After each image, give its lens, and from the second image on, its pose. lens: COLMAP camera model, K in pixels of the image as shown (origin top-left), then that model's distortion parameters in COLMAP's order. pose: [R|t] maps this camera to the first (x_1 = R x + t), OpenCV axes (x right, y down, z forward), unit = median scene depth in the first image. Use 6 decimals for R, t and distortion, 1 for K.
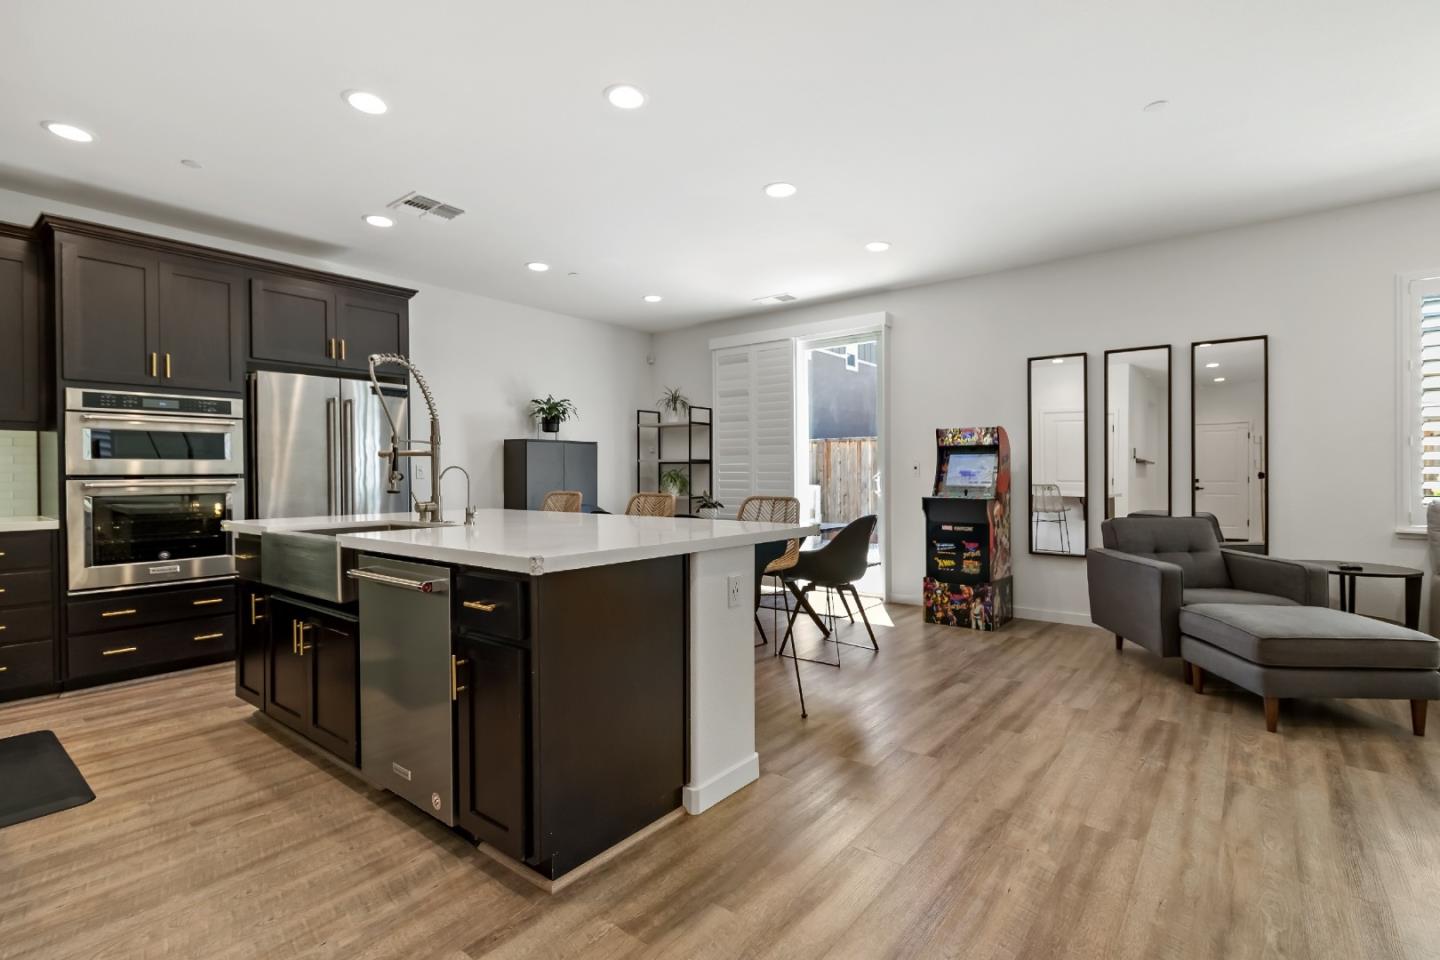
lens RADIAL K [[665.1, 0, 721.5], [0, 665.1, 471.0], [0, 0, 1]] dist [0.000369, 0.001351]
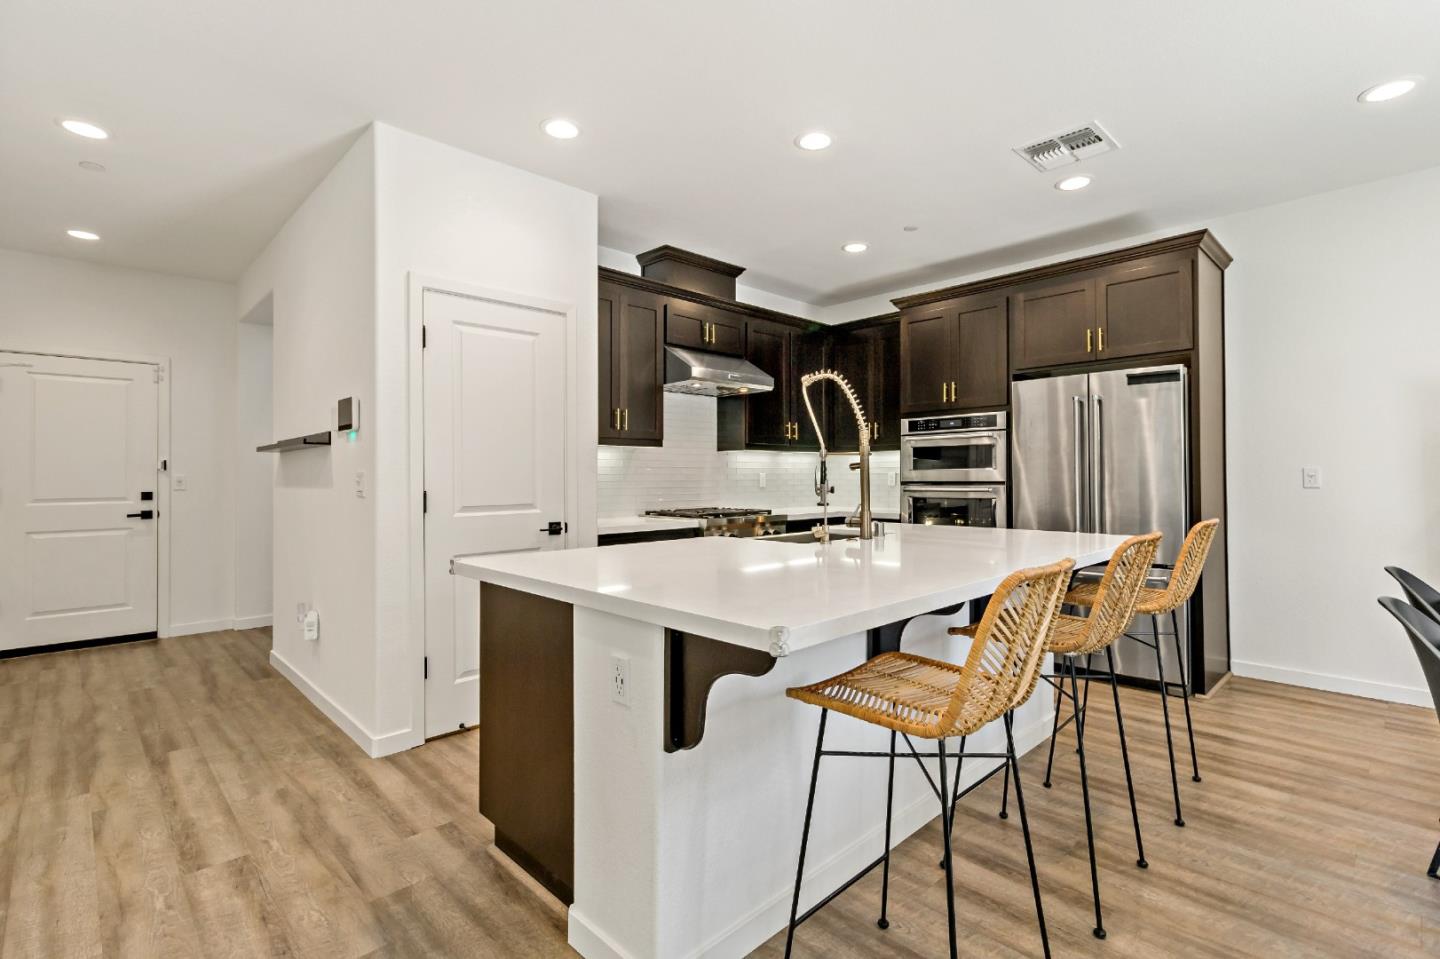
lens RADIAL K [[665.1, 0, 746.2], [0, 665.1, 475.2], [0, 0, 1]] dist [0.000369, 0.001351]
pose [[-0.101621, 0.003738, -0.994816, 0.398154], [0.010387, 0.999942, 0.002696, -0.012930], [0.994769, -0.010059, -0.101654, 0.725135]]
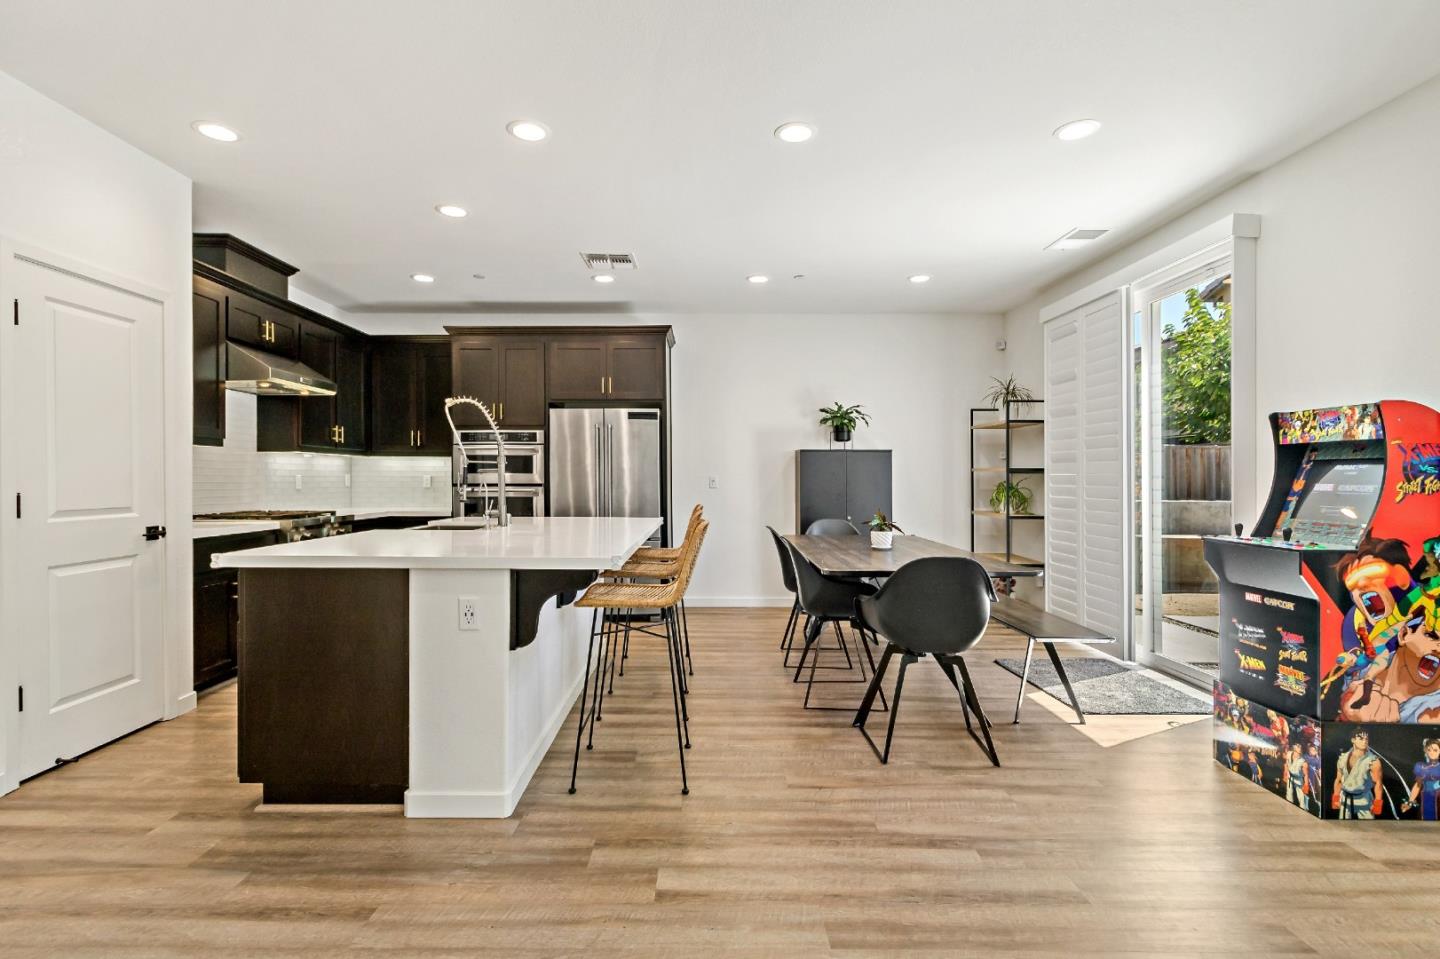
lens RADIAL K [[665.1, 0, 698.9], [0, 665.1, 480.8], [0, 0, 1]] dist [0.000369, 0.001351]
pose [[0.623138, 0.009285, -0.782056, 0.606166], [-0.002458, 0.999948, 0.009913, -0.016995], [0.782108, -0.004254, 0.623129, 0.398141]]
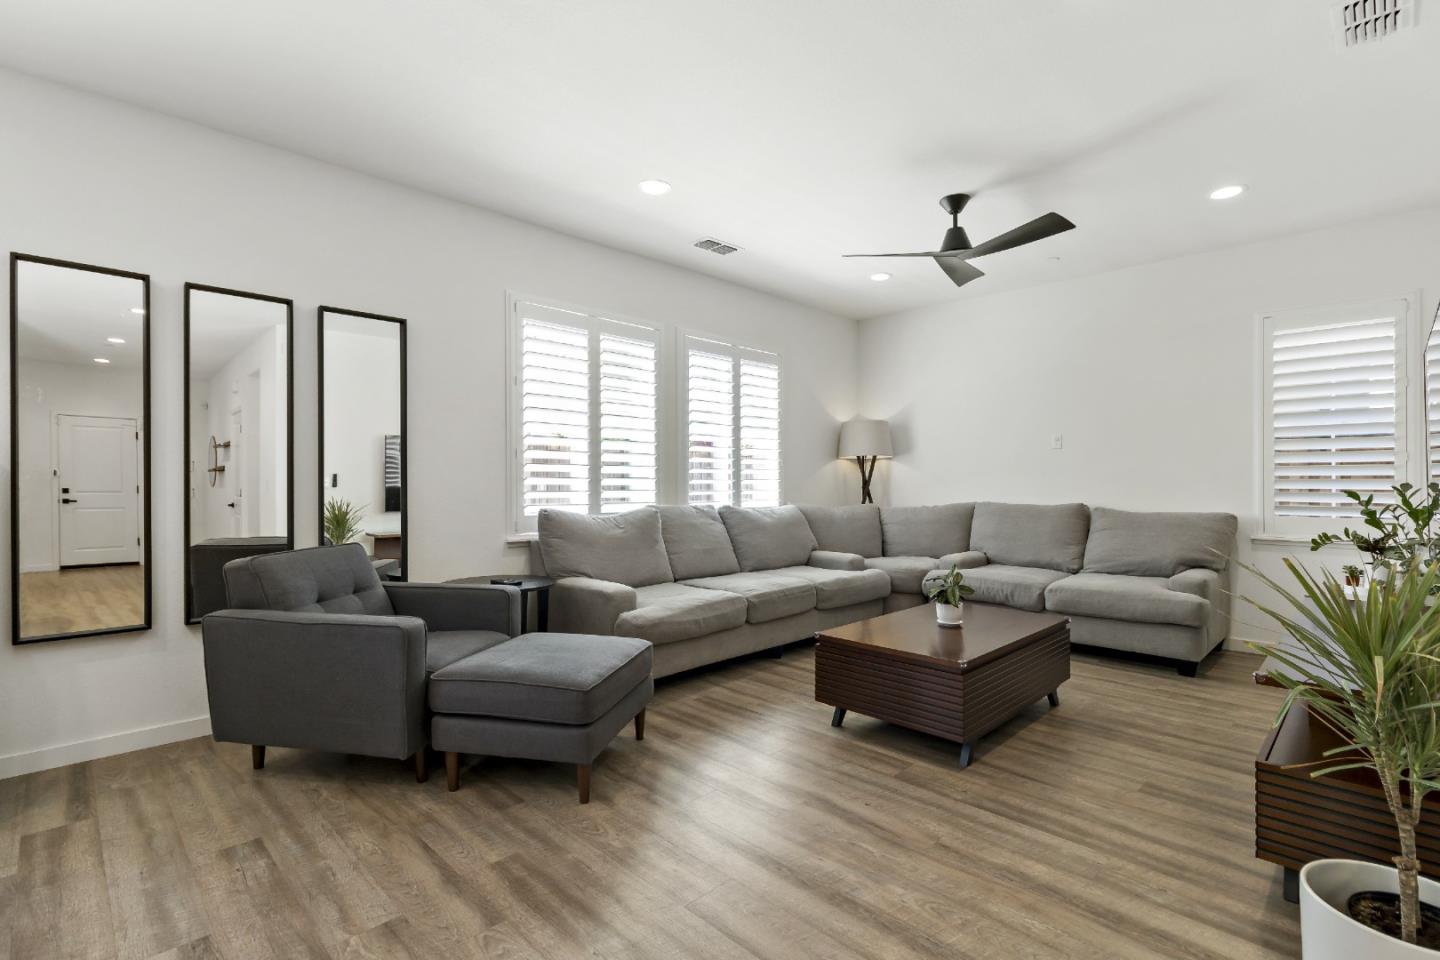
lens RADIAL K [[665.1, 0, 733.9], [0, 665.1, 484.9], [0, 0, 1]] dist [0.000369, 0.001351]
pose [[0.100426, -0.001522, 0.994943, 0.026360], [-0.005353, 0.999984, 0.002070, 0.000724], [-0.994930, -0.005533, 0.100416, 0.528277]]
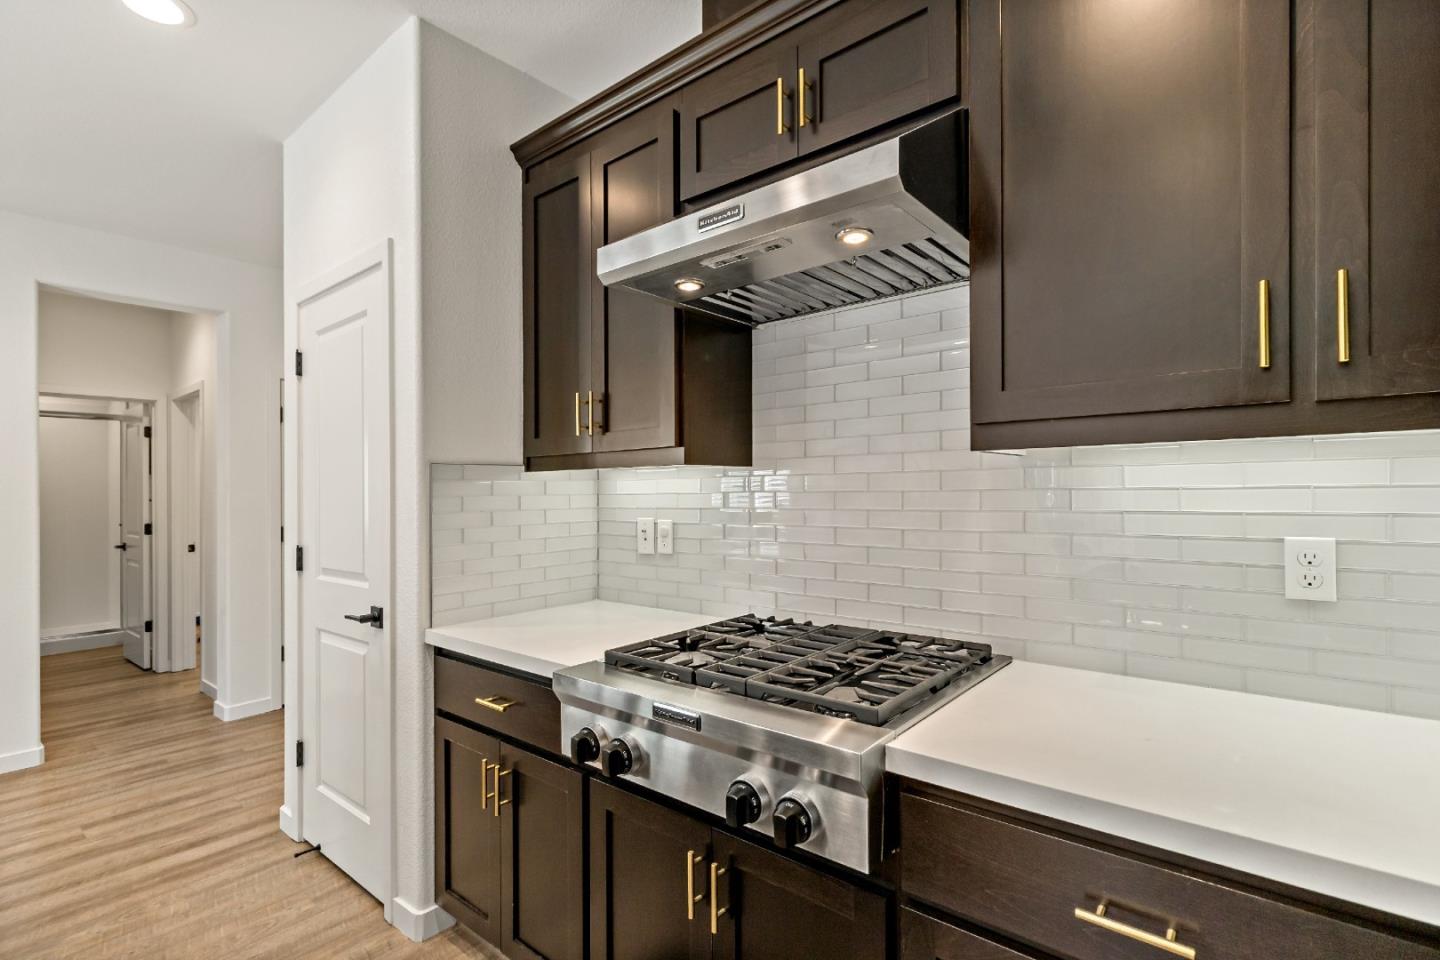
lens RADIAL K [[665.1, 0, 724.3], [0, 665.1, 488.6], [0, 0, 1]] dist [0.000369, 0.001351]
pose [[-0.999838, 0.017897, -0.001668, -0.731459], [0.017912, 0.999797, -0.009256, -0.038973], [0.001502, -0.009285, -0.999956, 0.932598]]
